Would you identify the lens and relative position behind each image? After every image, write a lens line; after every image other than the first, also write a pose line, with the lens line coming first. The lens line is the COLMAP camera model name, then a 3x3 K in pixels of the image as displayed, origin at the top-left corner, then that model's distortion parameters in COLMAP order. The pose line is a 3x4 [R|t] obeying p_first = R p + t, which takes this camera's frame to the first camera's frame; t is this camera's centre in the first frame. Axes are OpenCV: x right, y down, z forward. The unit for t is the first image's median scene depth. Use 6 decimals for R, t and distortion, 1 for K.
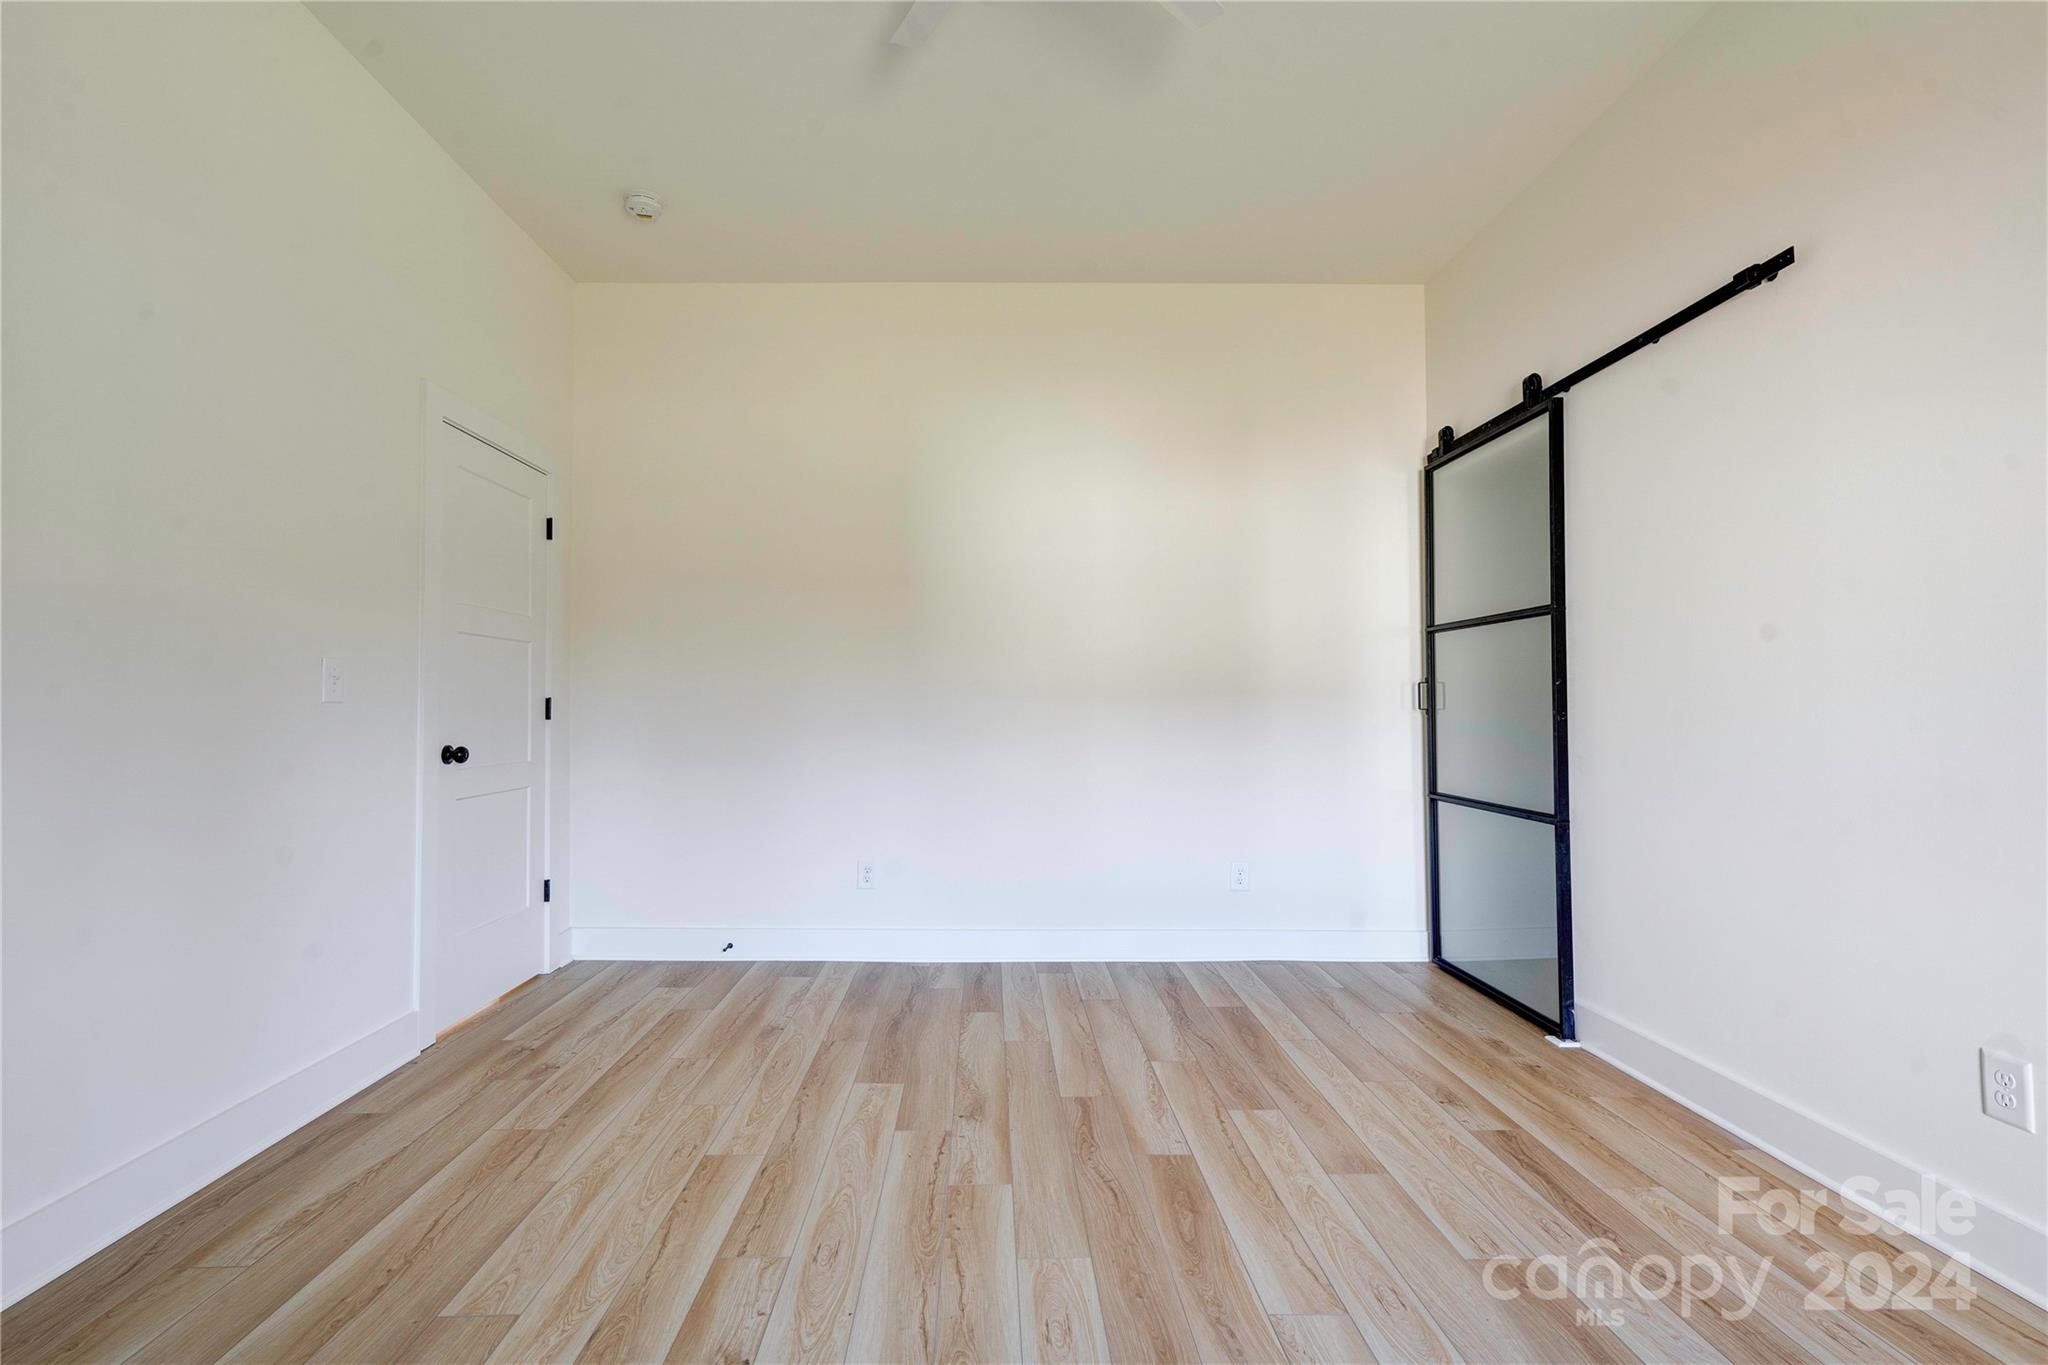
lens RADIAL K [[937.2, 0, 1010.0], [0, 937.2, 689.6], [0, 0, 1]] dist [0.006656, 0.004803]
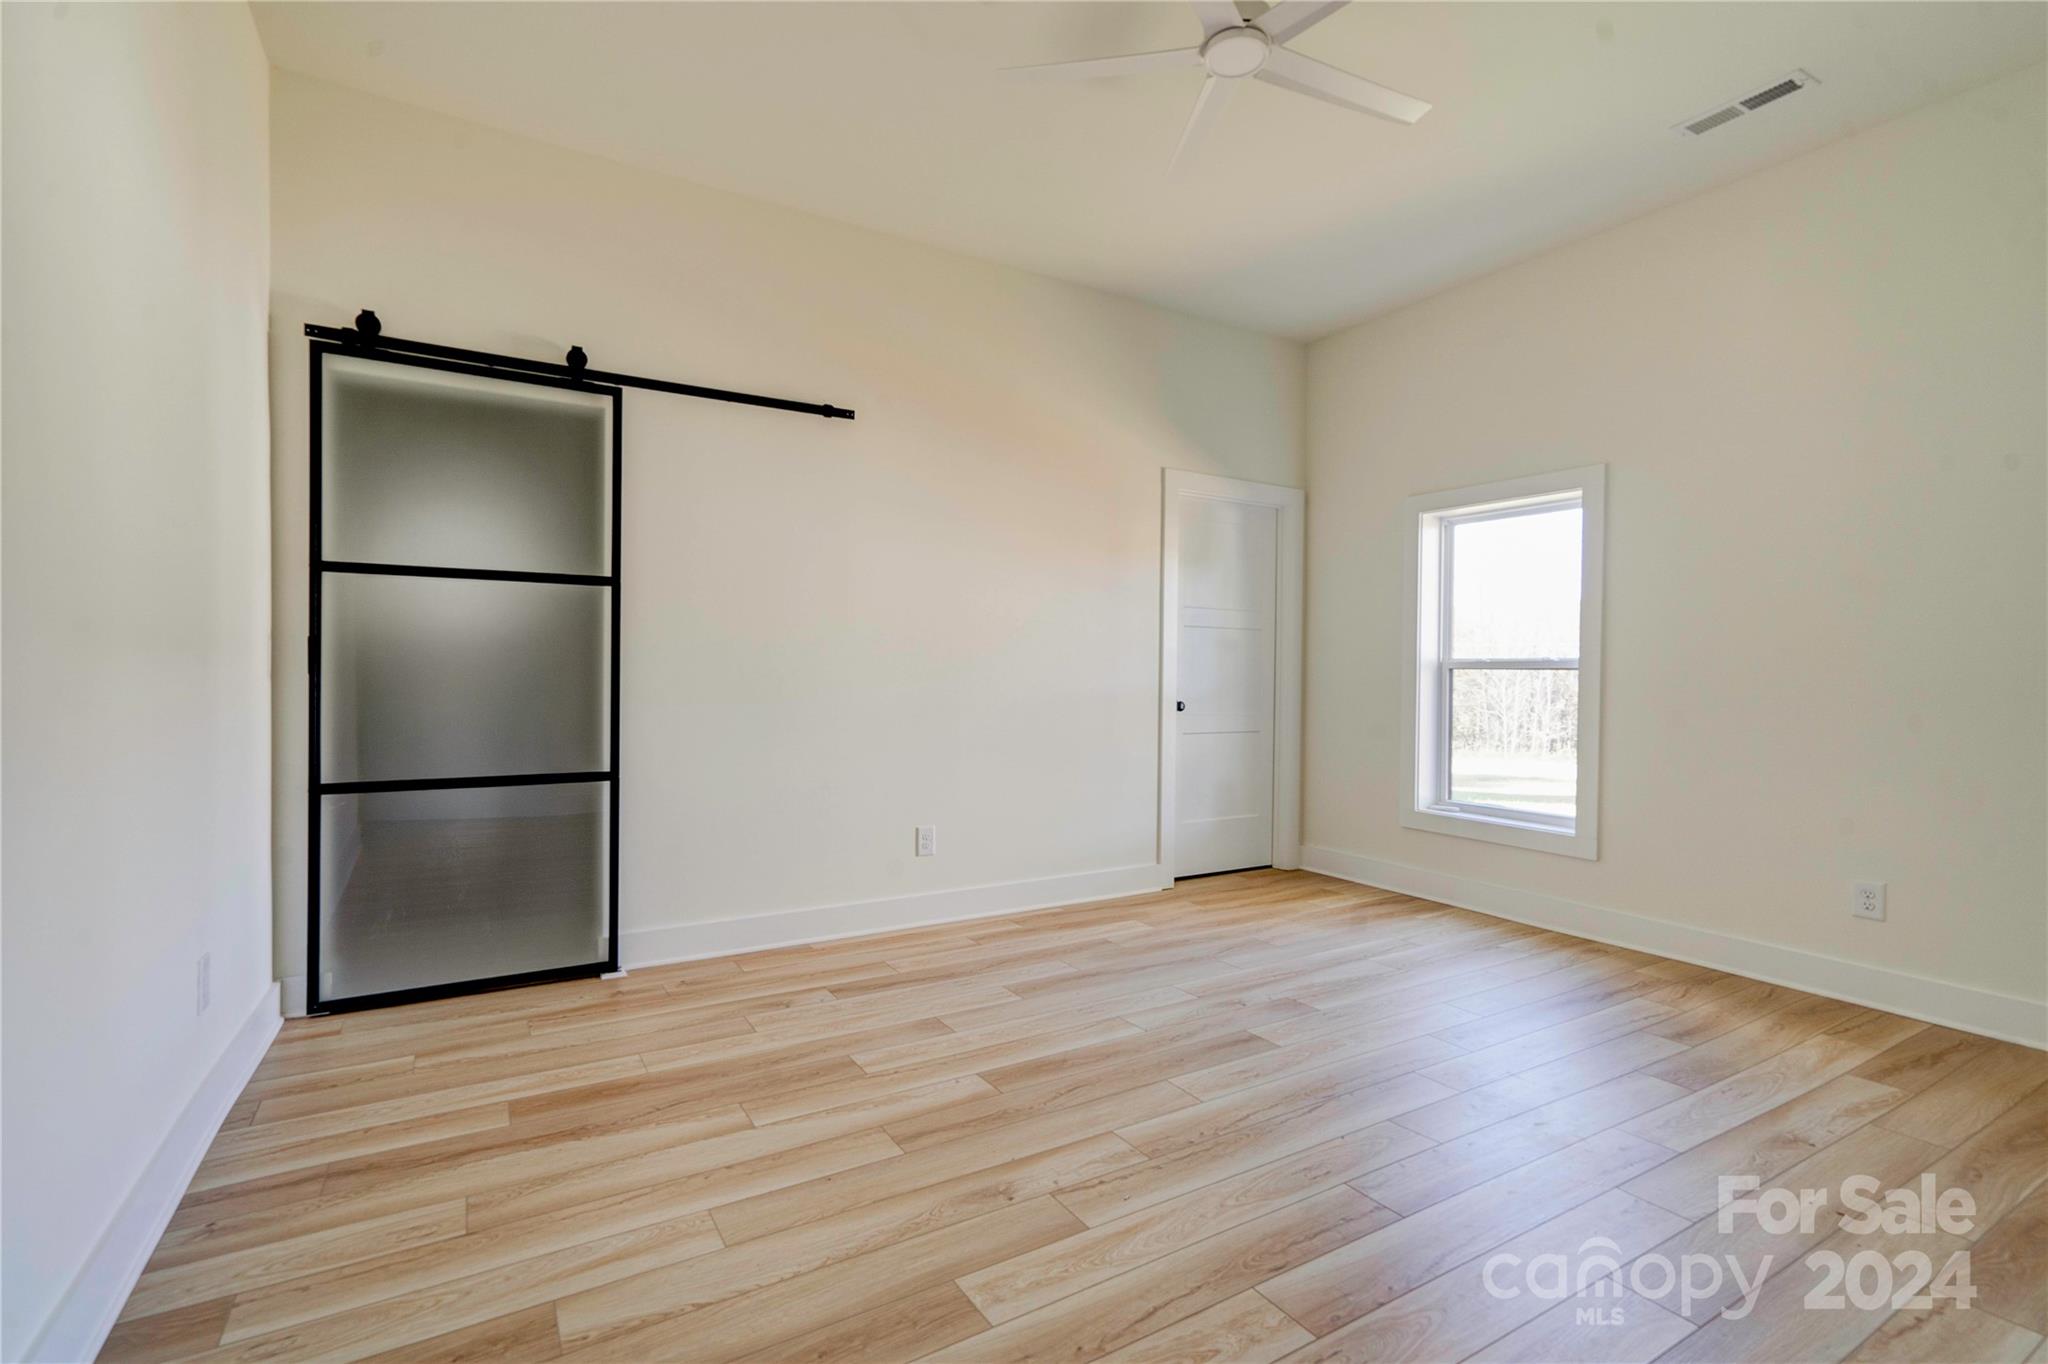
lens RADIAL K [[937.2, 0, 1009.3], [0, 937.2, 680.2], [0, 0, 1]] dist [0.006656, 0.004803]
pose [[-0.492718, -0.009488, 0.870137, -0.684013], [-0.025528, 0.999668, -0.003555, 0.024006], [-0.869815, -0.023964, -0.492796, 1.312231]]
